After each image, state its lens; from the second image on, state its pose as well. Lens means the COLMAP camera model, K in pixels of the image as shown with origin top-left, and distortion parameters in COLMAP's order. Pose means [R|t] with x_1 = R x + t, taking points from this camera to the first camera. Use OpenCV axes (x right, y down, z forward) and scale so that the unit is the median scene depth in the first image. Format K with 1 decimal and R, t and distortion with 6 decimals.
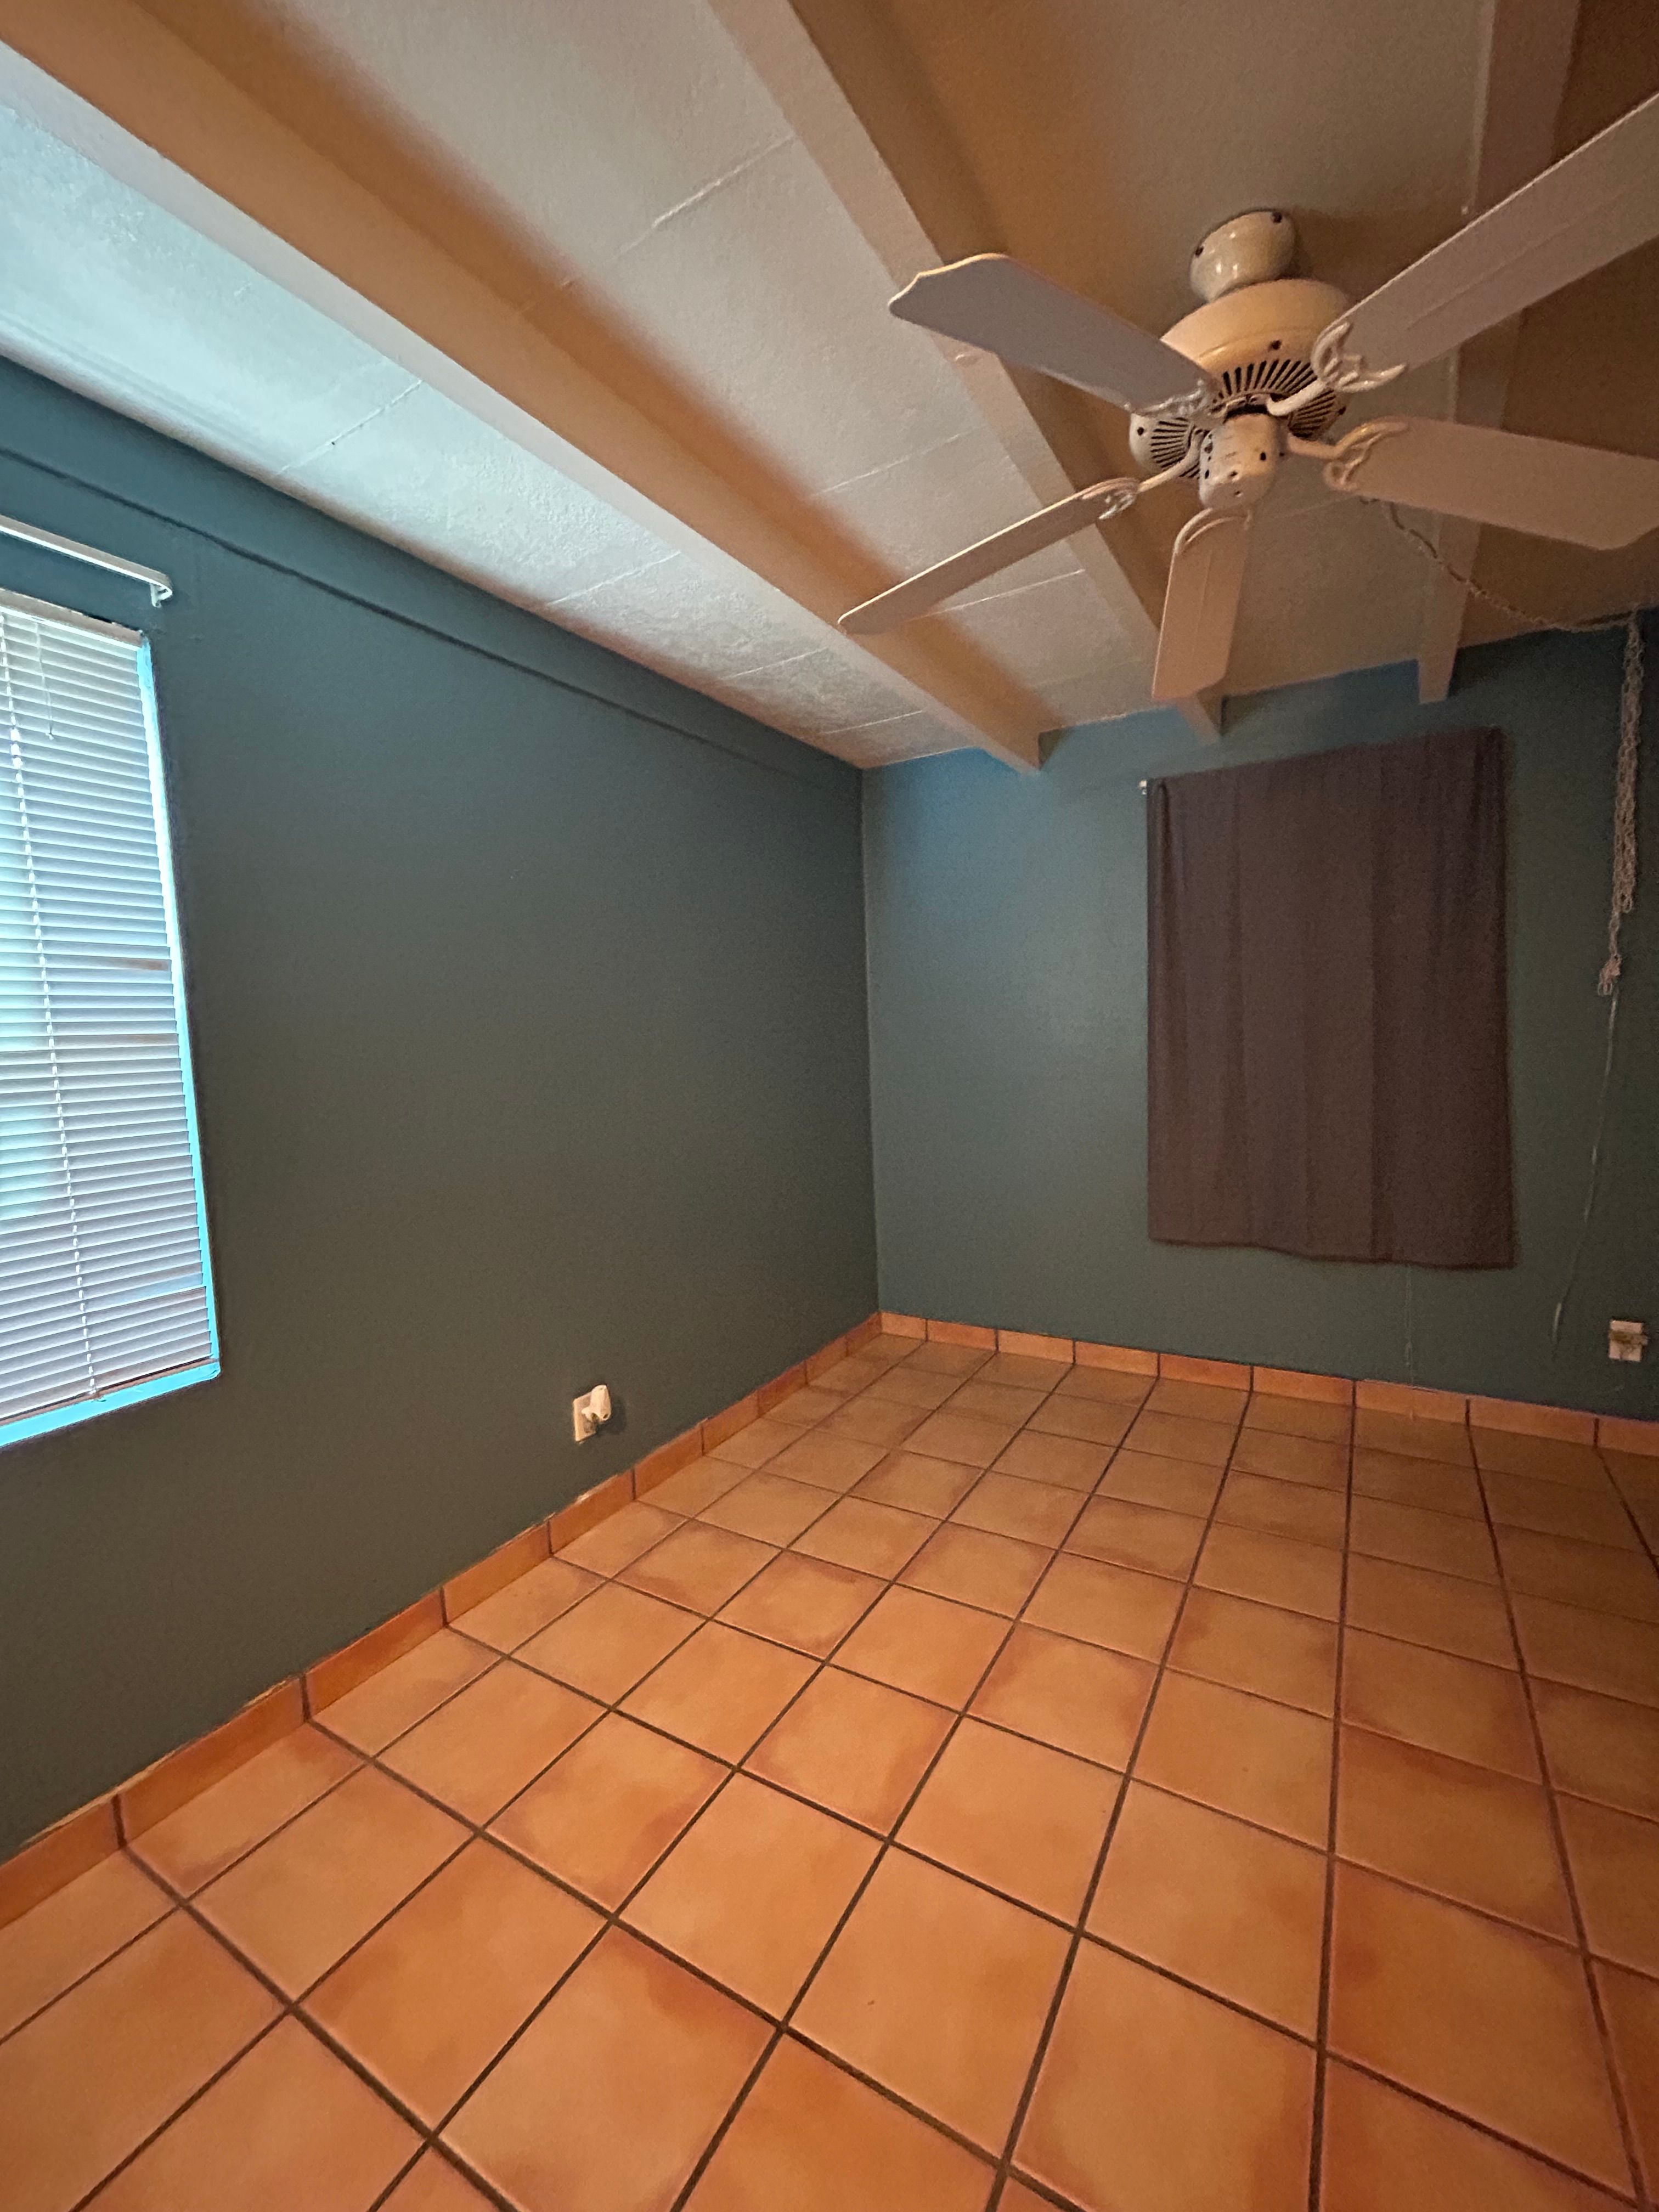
lens RADIAL K [[899.7, 0, 832.9], [0, 899.7, 1110.2], [0, 0, 1]] dist [-0.007593, 0.001096]
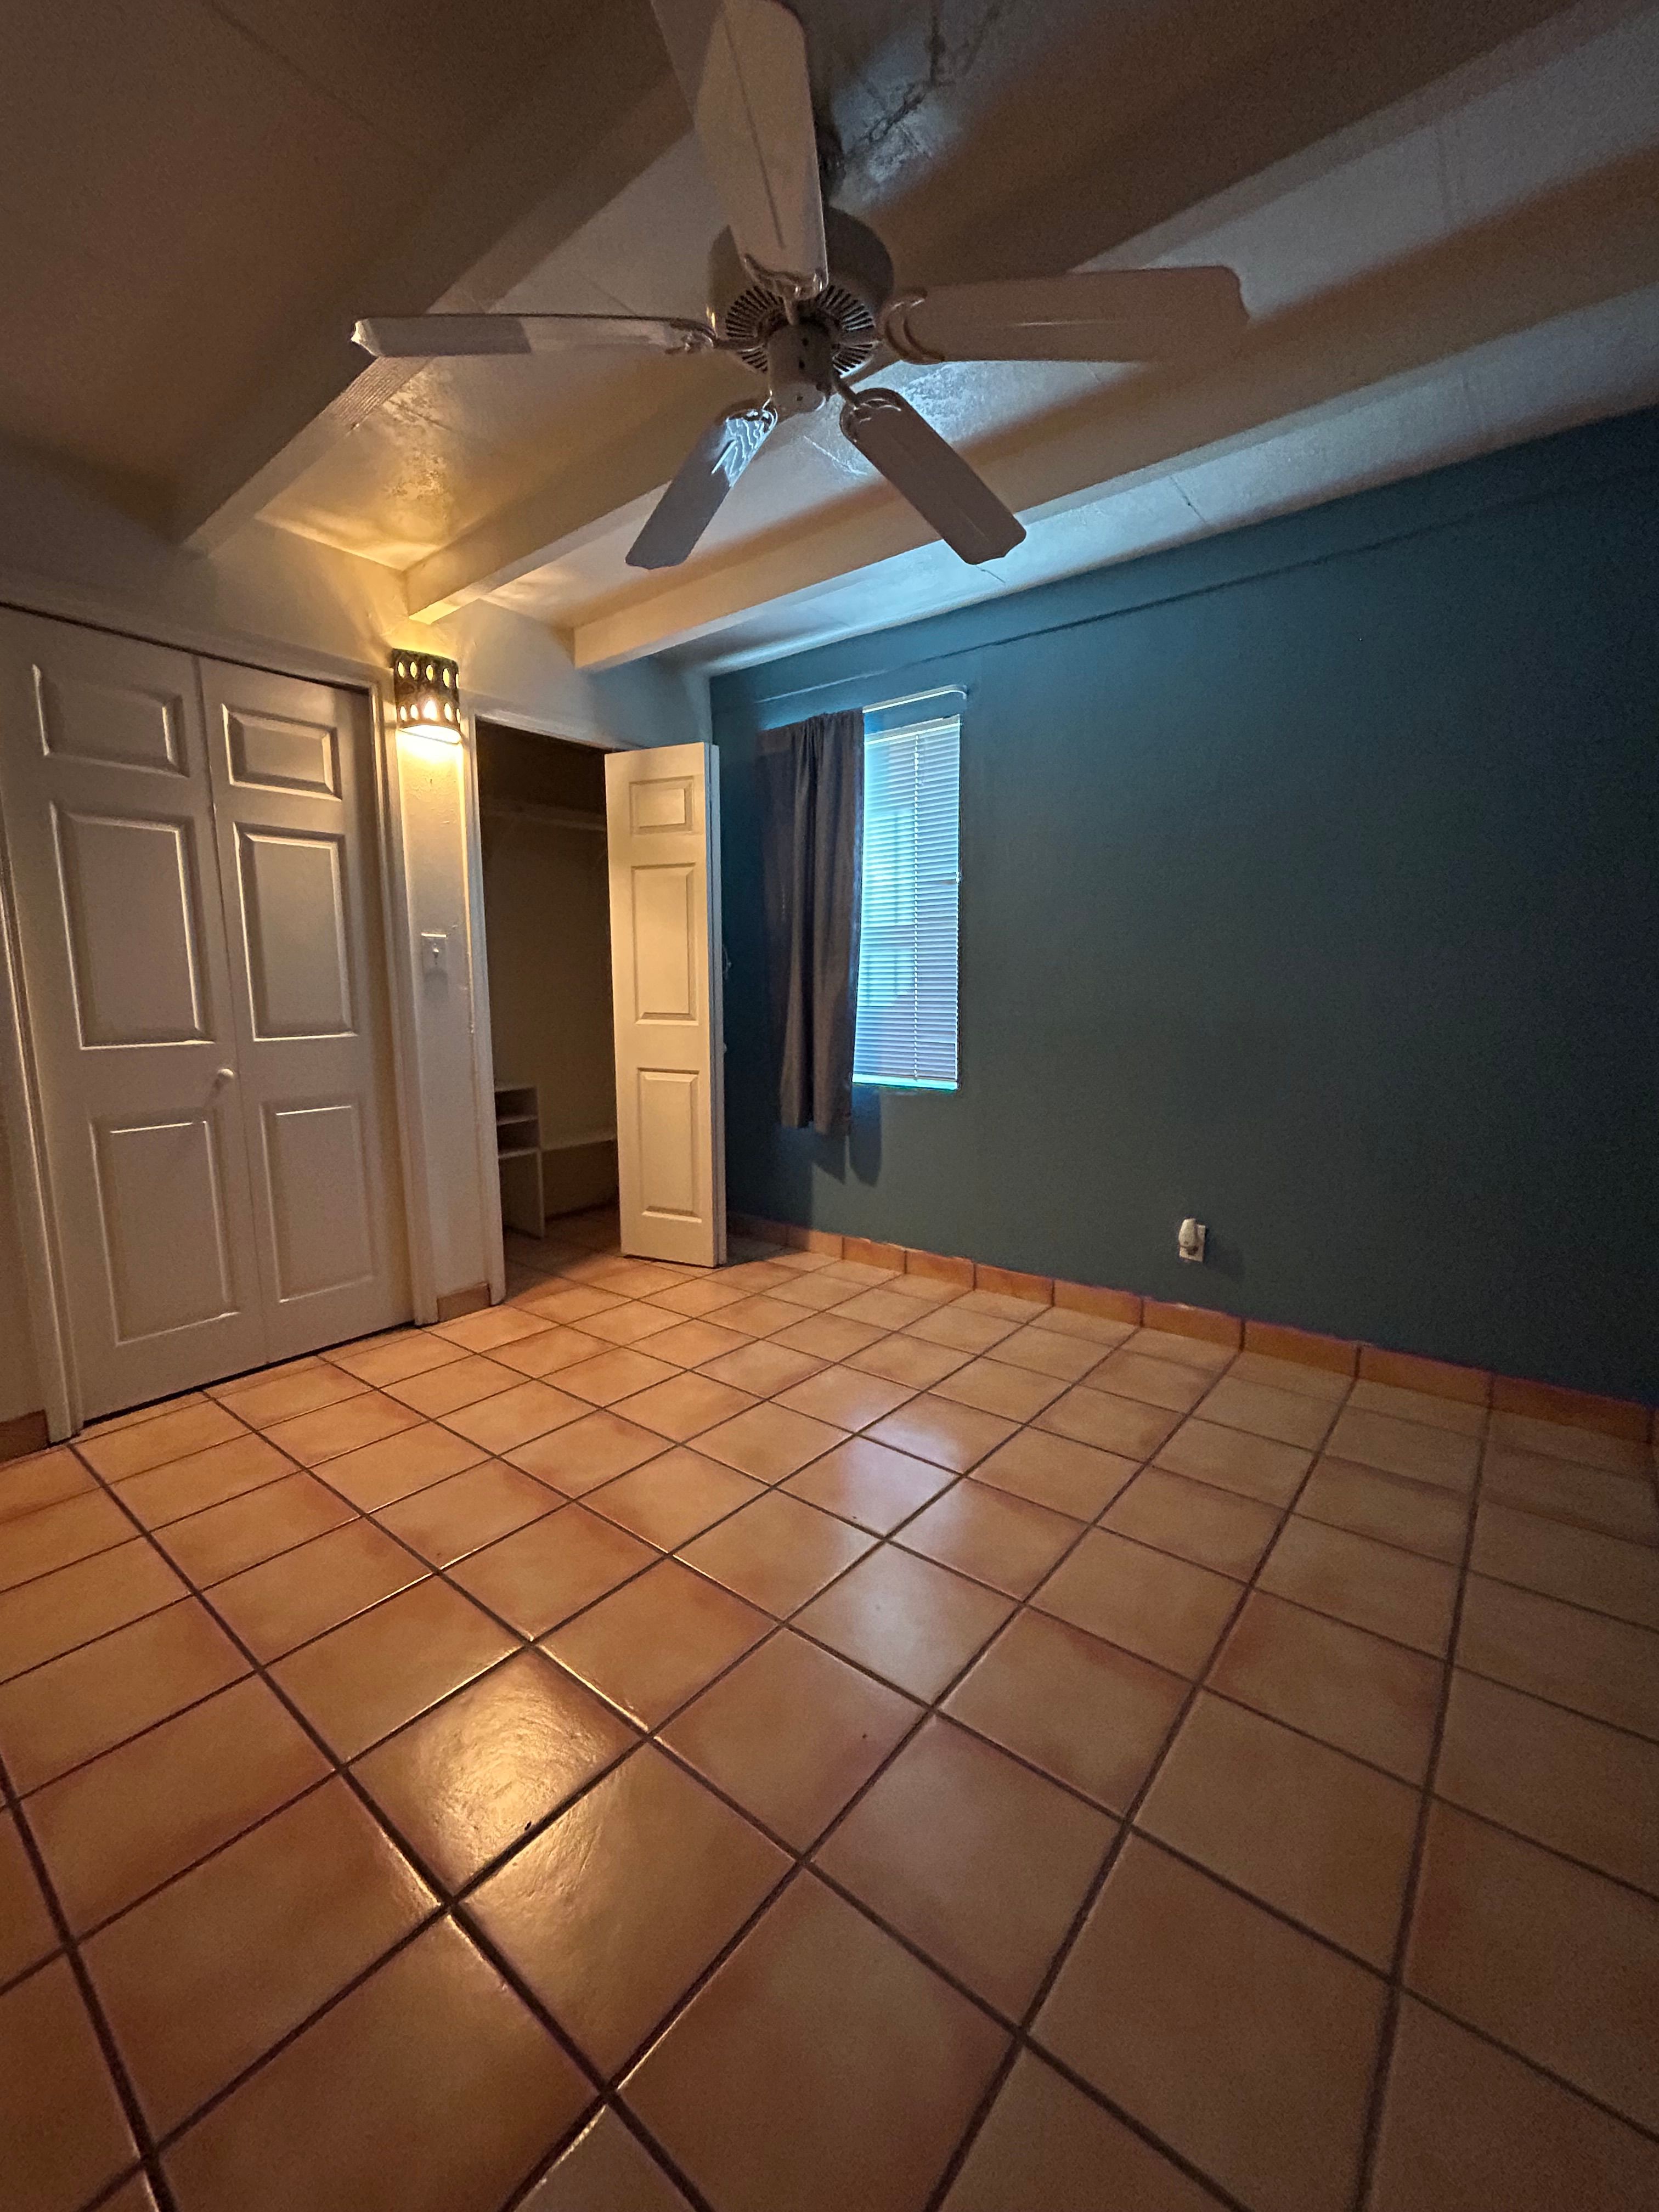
lens RADIAL K [[899.7, 0, 829.4], [0, 899.7, 1109.4], [0, 0, 1]] dist [-0.007593, 0.001096]
pose [[-0.138577, 0.181469, -0.973584, 1.028051], [-0.078616, 0.977951, 0.193473, -0.018934], [0.987226, 0.103351, -0.121255, 0.754189]]
